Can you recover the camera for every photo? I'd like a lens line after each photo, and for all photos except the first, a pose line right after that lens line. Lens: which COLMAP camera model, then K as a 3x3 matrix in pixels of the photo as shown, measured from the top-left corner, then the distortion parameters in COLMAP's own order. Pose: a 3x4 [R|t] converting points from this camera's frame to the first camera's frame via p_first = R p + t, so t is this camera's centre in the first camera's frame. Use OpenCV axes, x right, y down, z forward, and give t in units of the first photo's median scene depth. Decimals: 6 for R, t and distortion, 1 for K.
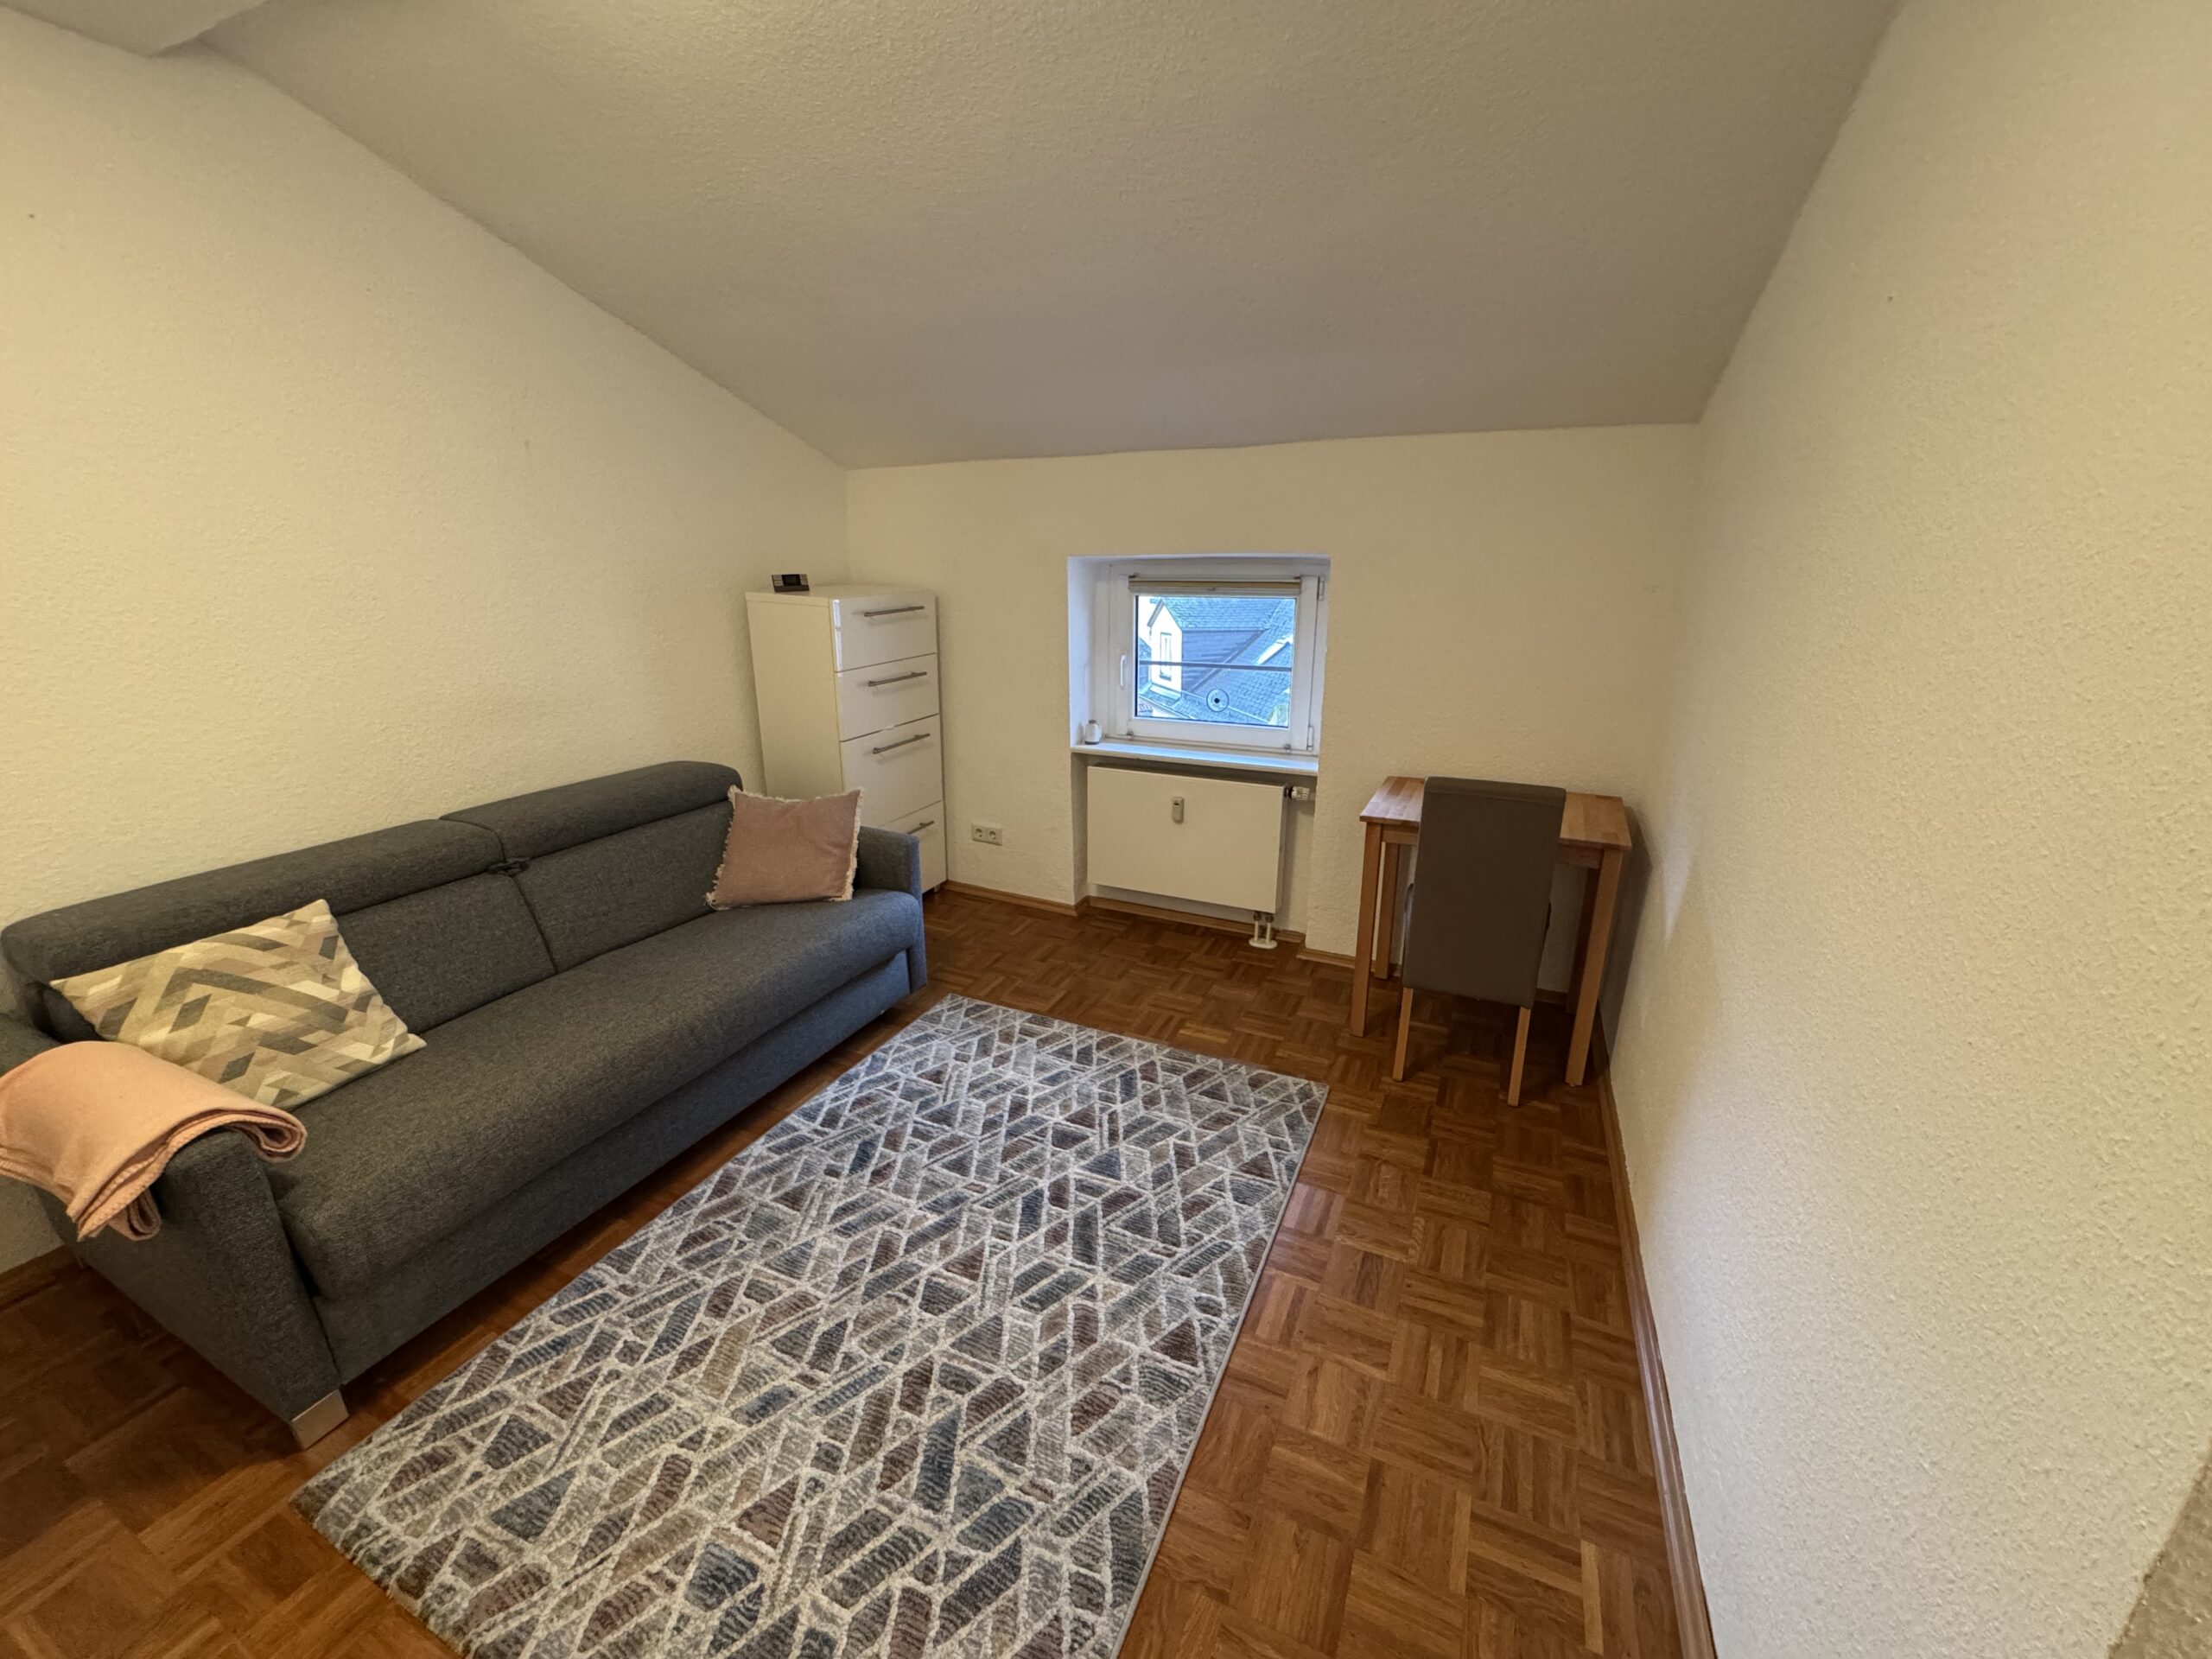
lens RADIAL K [[876.6, 0, 1105.8], [0, 876.6, 823.4], [0, 0, 1]] dist [-0.003537, 0.000985]
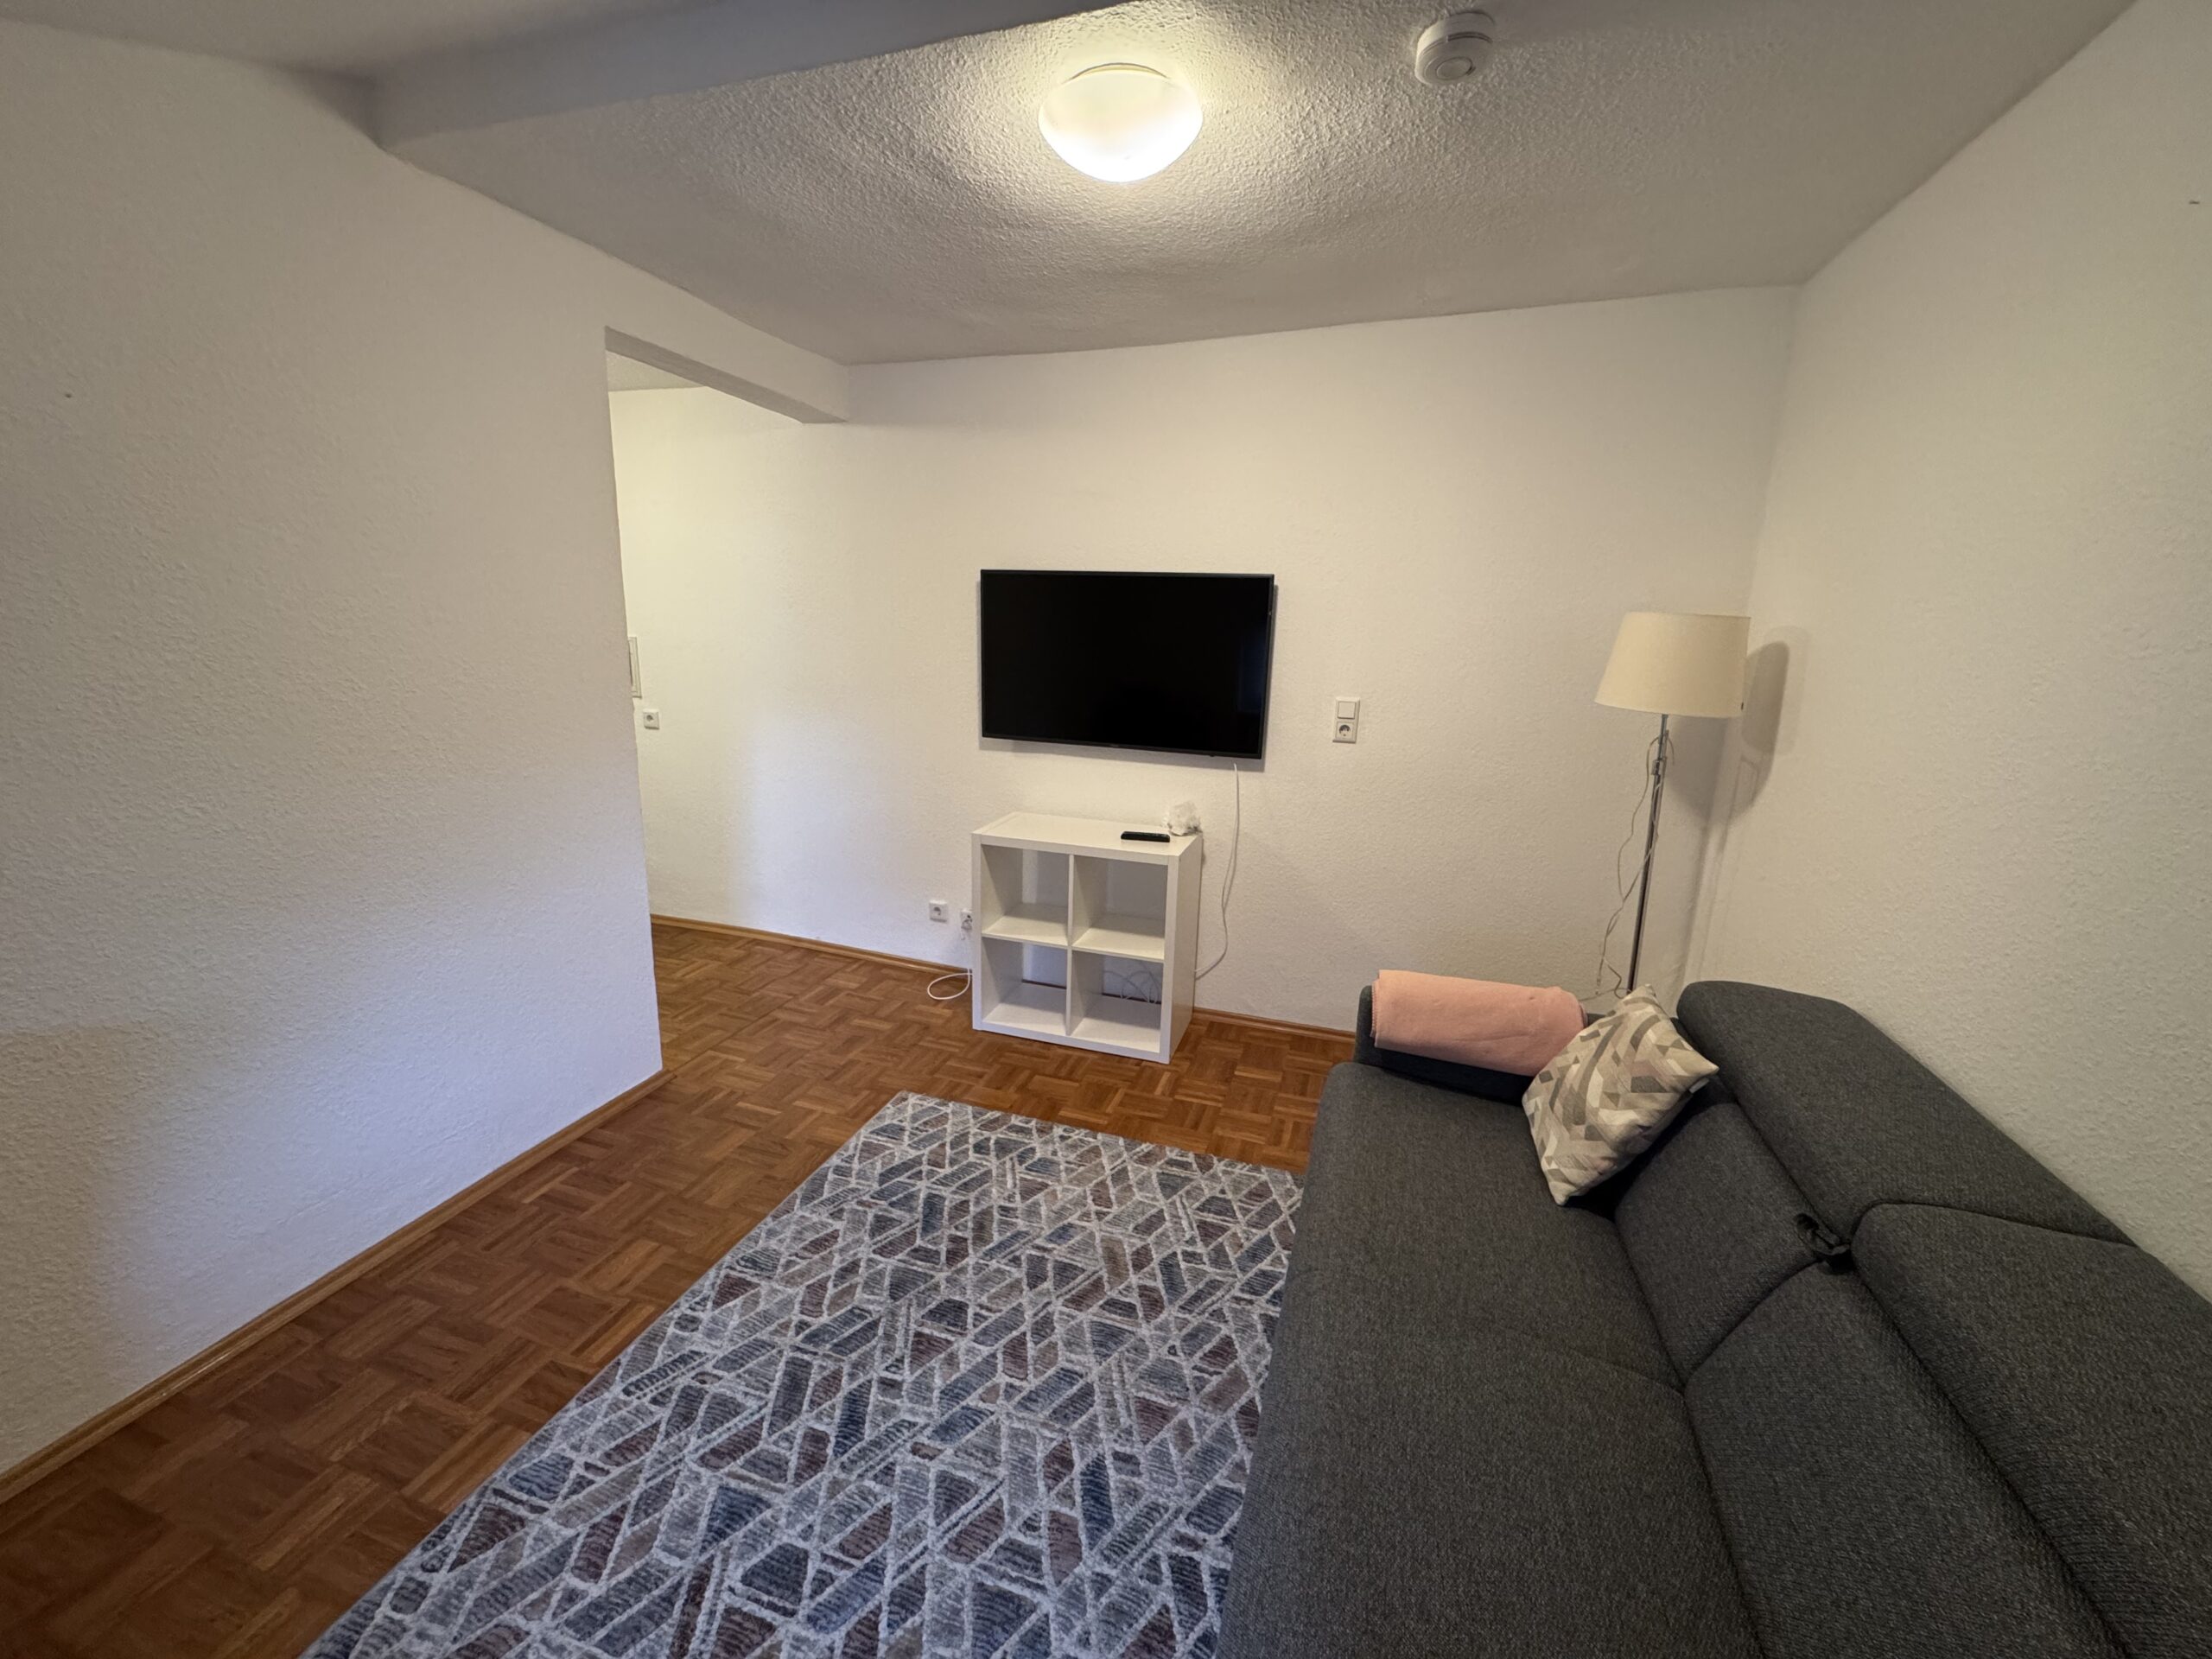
lens RADIAL K [[876.6, 0, 1107.6], [0, 876.6, 826.0], [0, 0, 1]] dist [-0.003537, 0.000985]
pose [[-0.991704, -0.001470, -0.128533, -0.239509], [-0.066413, 0.861994, 0.502550, -0.509824], [0.110056, 0.506917, -0.854940, 1.612418]]
